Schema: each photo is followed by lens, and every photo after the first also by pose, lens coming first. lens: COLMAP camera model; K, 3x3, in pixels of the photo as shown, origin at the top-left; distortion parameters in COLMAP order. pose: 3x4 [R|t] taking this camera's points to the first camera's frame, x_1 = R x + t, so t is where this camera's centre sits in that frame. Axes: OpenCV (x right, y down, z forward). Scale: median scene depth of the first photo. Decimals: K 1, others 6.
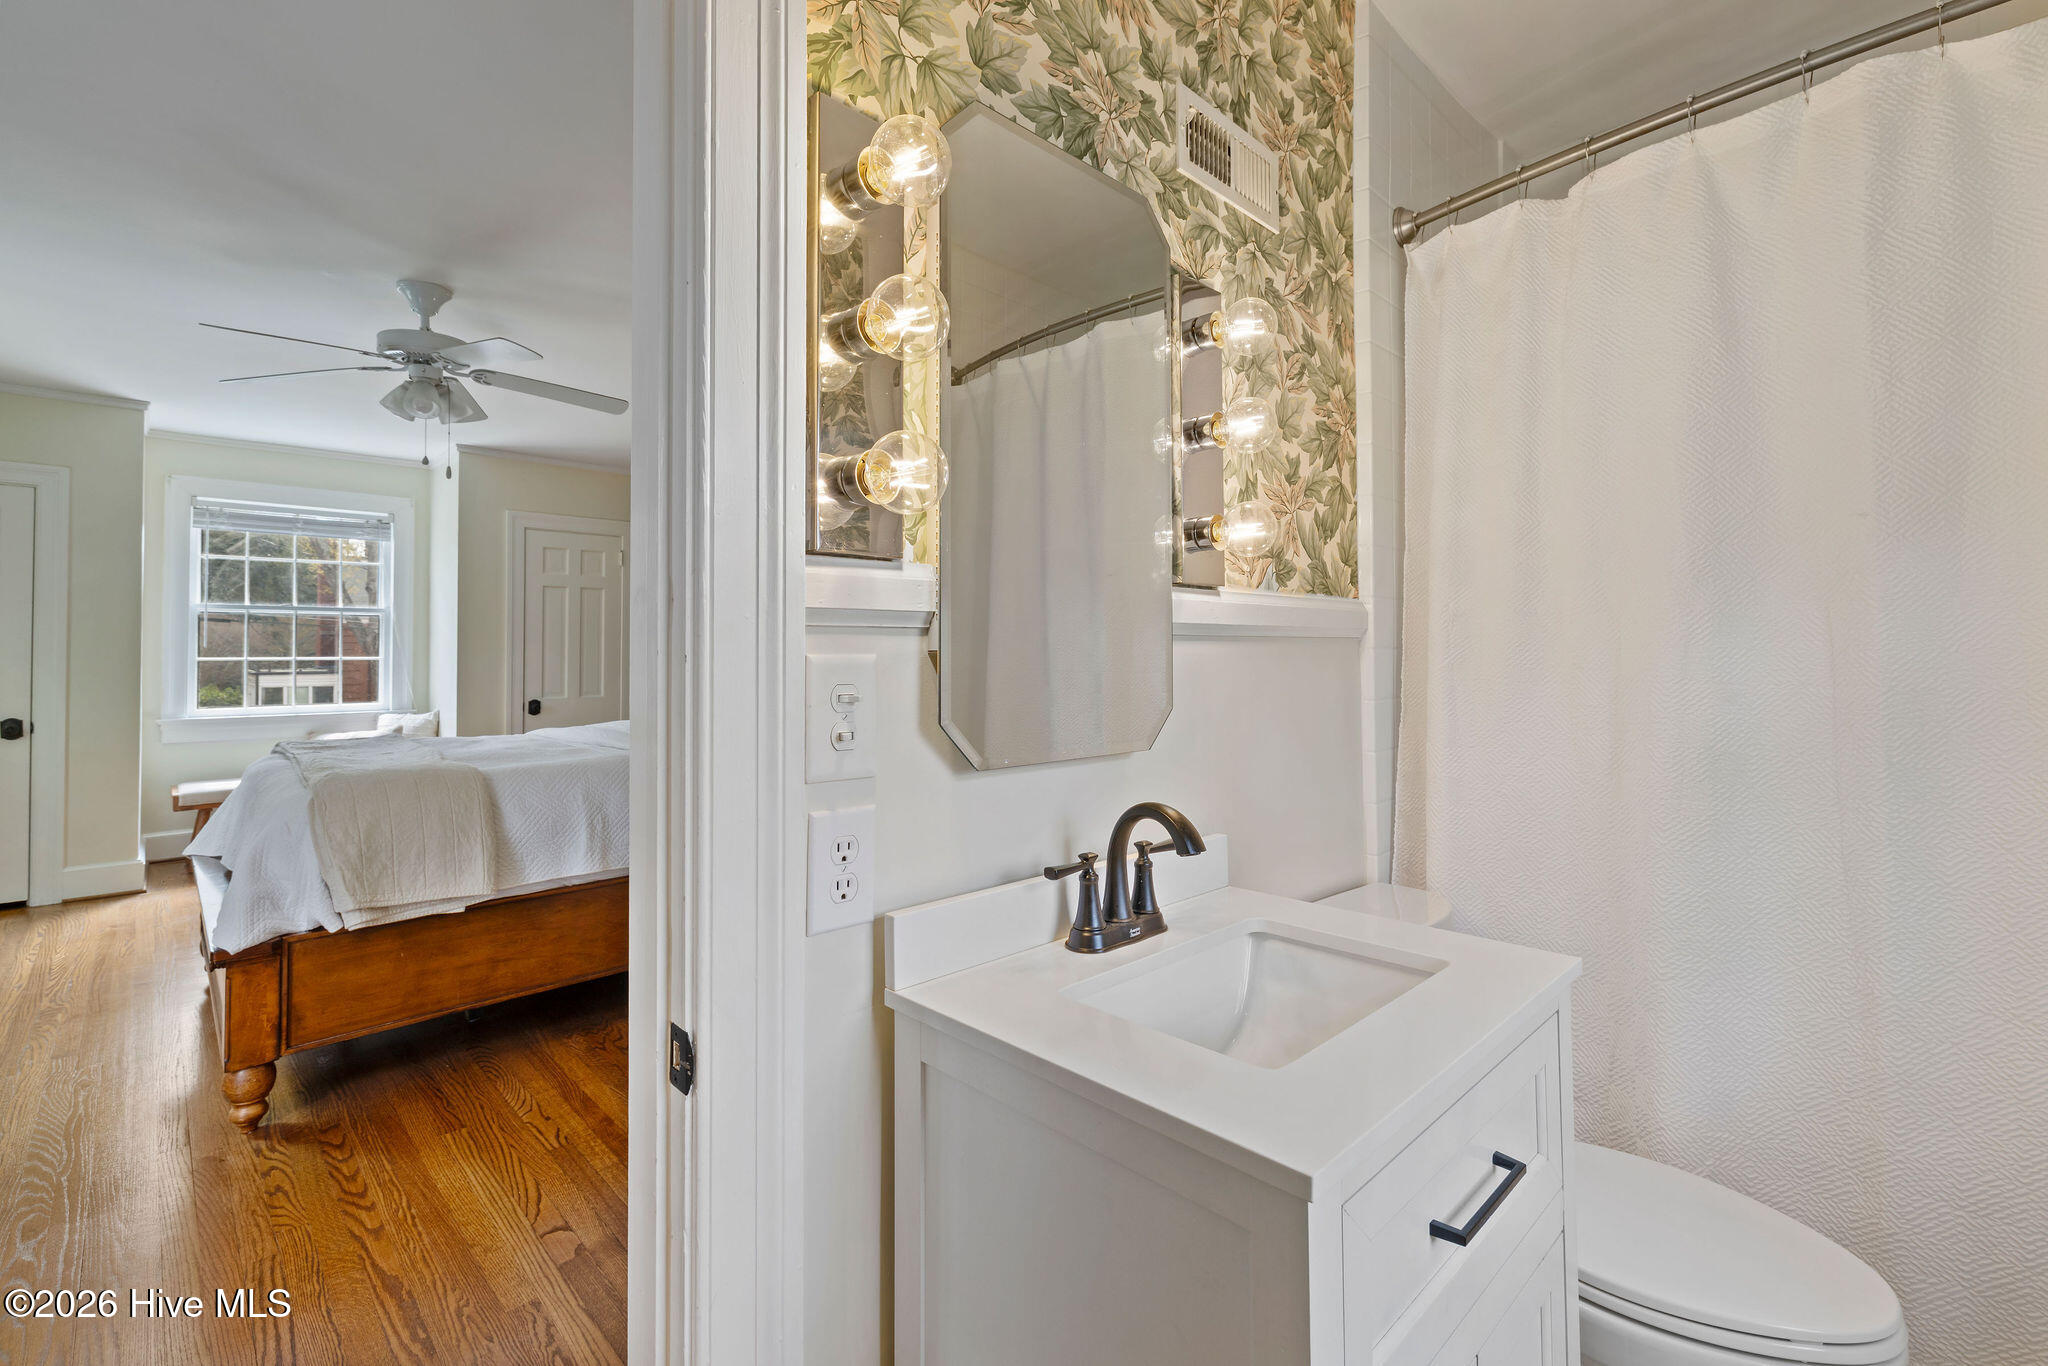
lens RADIAL K [[881.1, 0, 1033.5], [0, 881.1, 640.2], [0, 0, 1]] dist [-0.002100, 0.000765]
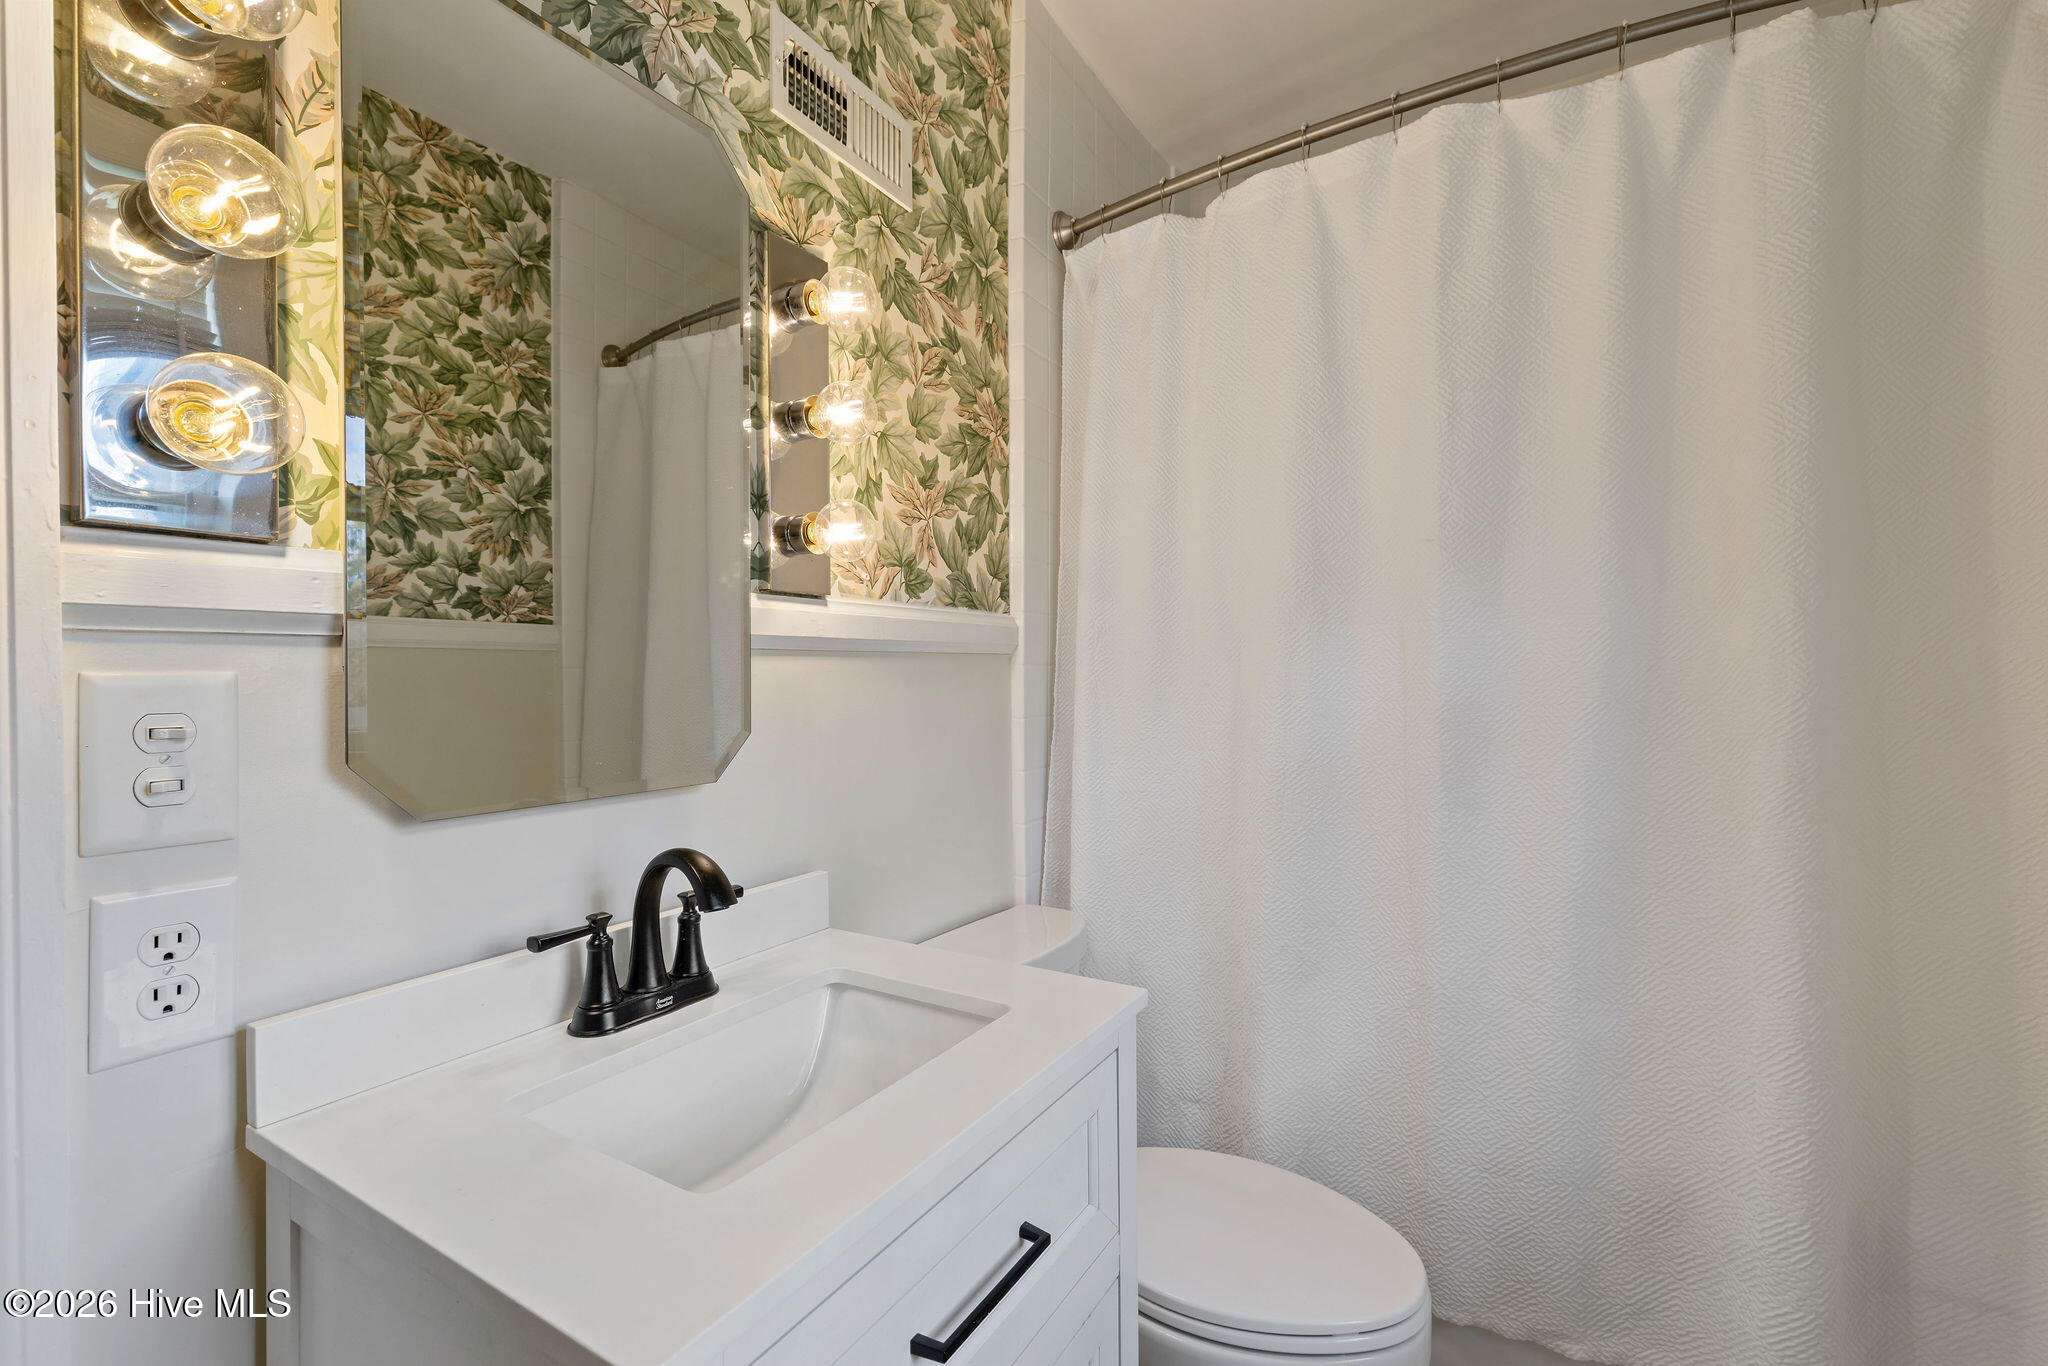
lens RADIAL K [[881.1, 0, 1003.8], [0, 881.1, 685.3], [0, 0, 1]] dist [-0.002100, 0.000765]
pose [[0.967295, -0.003674, 0.253626, 0.172860], [-0.004774, 0.999454, 0.032687, 0.000456], [-0.253608, -0.032829, 0.966750, 0.093603]]
